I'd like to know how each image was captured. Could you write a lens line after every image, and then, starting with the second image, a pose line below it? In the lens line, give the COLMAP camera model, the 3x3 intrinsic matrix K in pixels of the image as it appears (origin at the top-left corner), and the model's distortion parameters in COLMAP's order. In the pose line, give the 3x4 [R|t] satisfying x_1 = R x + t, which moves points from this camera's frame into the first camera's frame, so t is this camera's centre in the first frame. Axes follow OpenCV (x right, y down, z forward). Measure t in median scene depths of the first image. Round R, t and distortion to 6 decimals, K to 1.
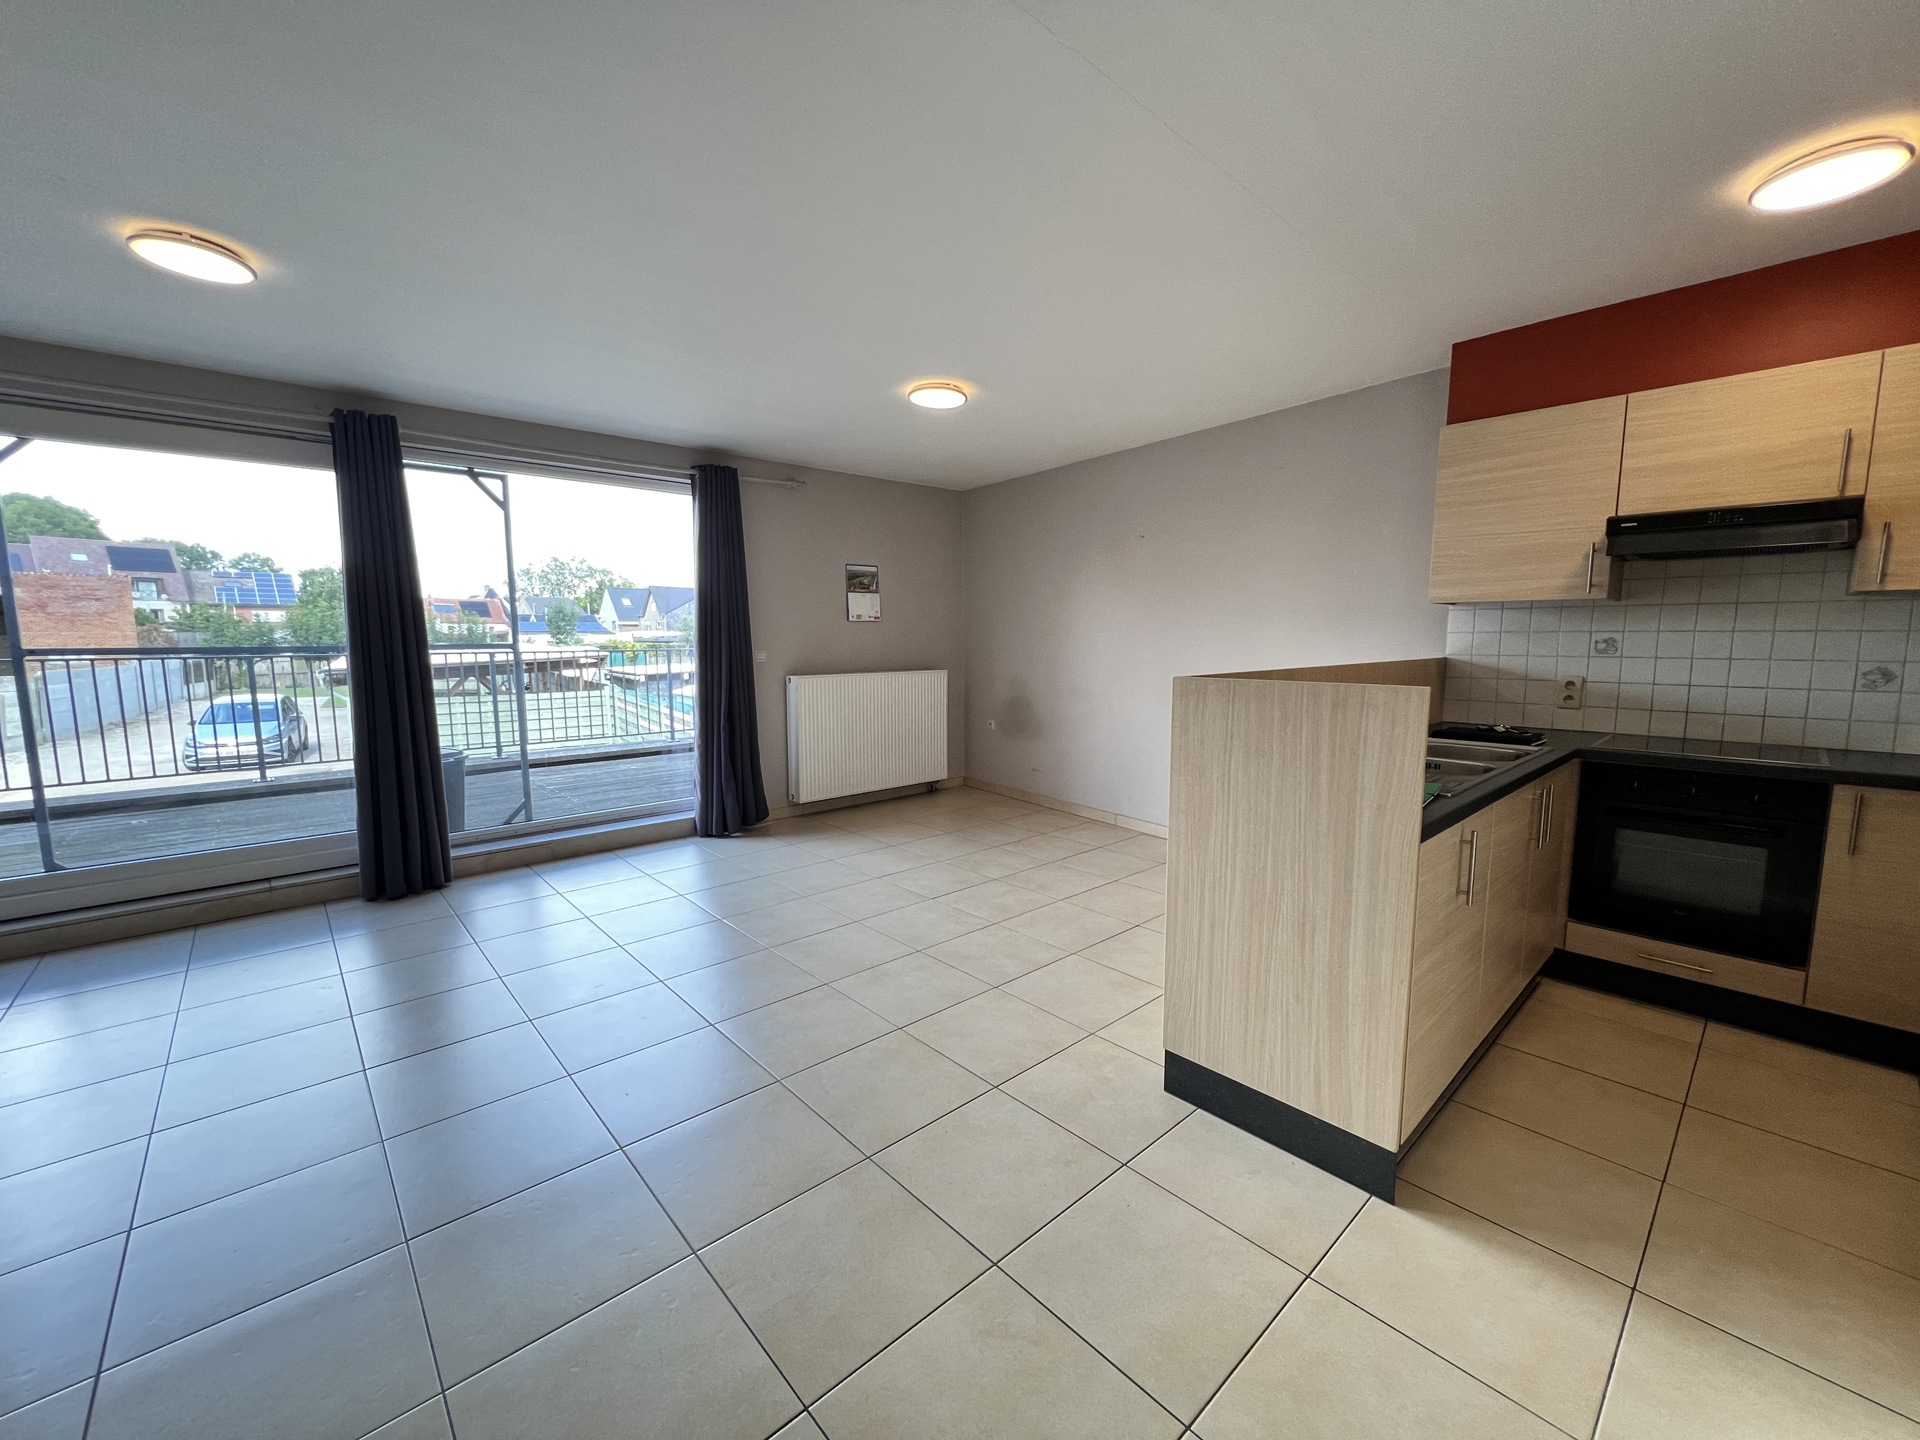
lens RADIAL K [[769.8, 0, 957.2], [0, 769.8, 726.1], [0, 0, 1]] dist [-0.000816, 0.000331]
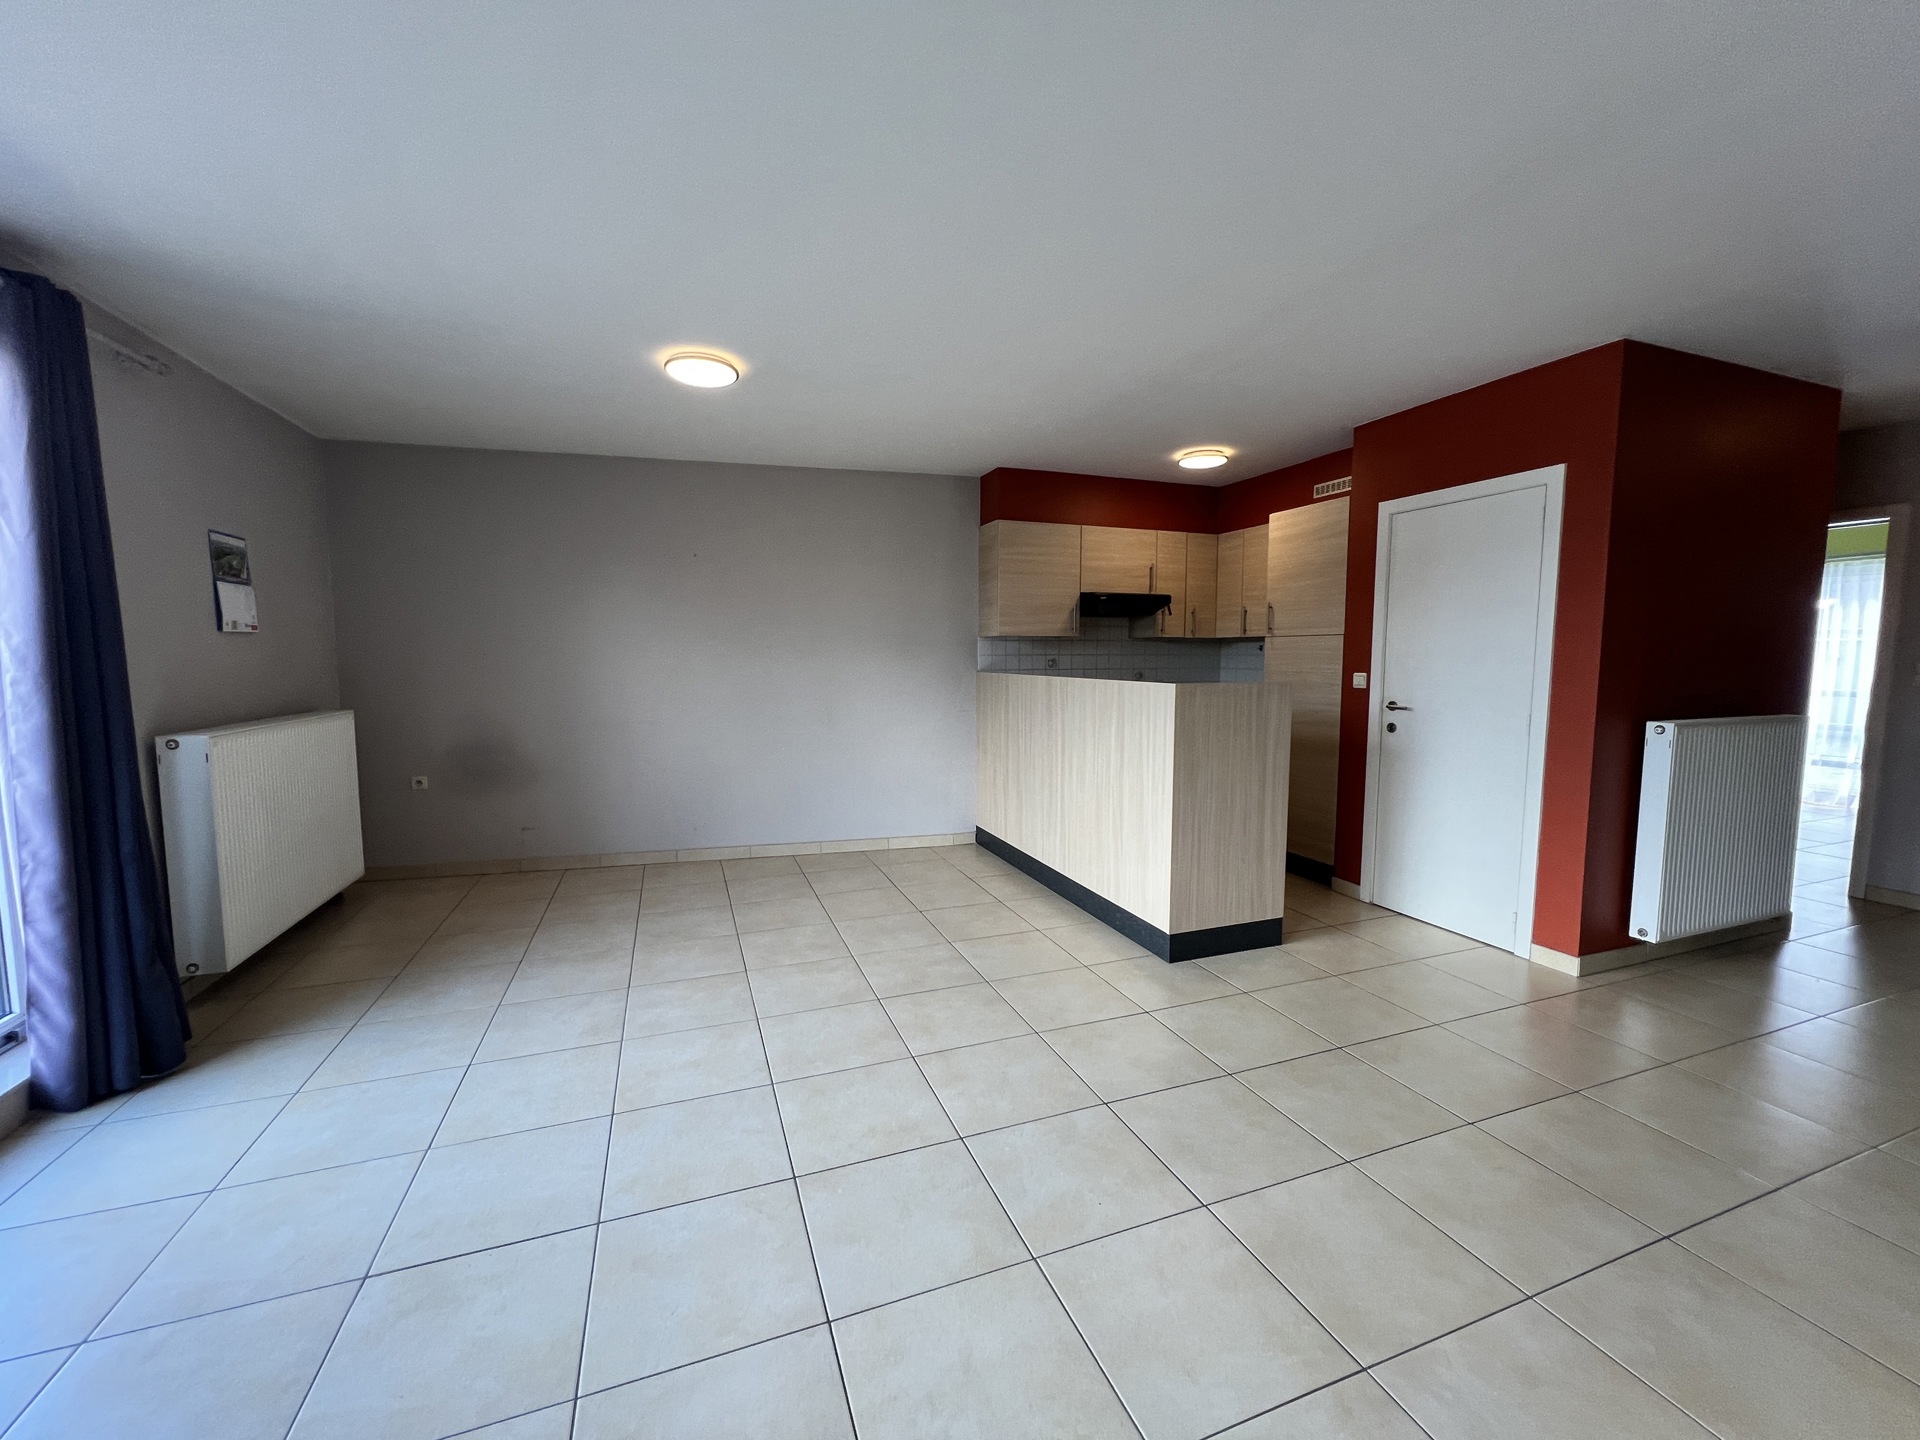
lens RADIAL K [[766.0, 0, 958.1], [0, 766.0, 725.6], [0, 0, 1]] dist [0.004243, 0.000147]
pose [[0.370901, -0.082469, 0.925004, -0.952072], [0.110072, 0.992932, 0.044390, -0.071427], [-0.922126, 0.085353, 0.377357, 0.615857]]
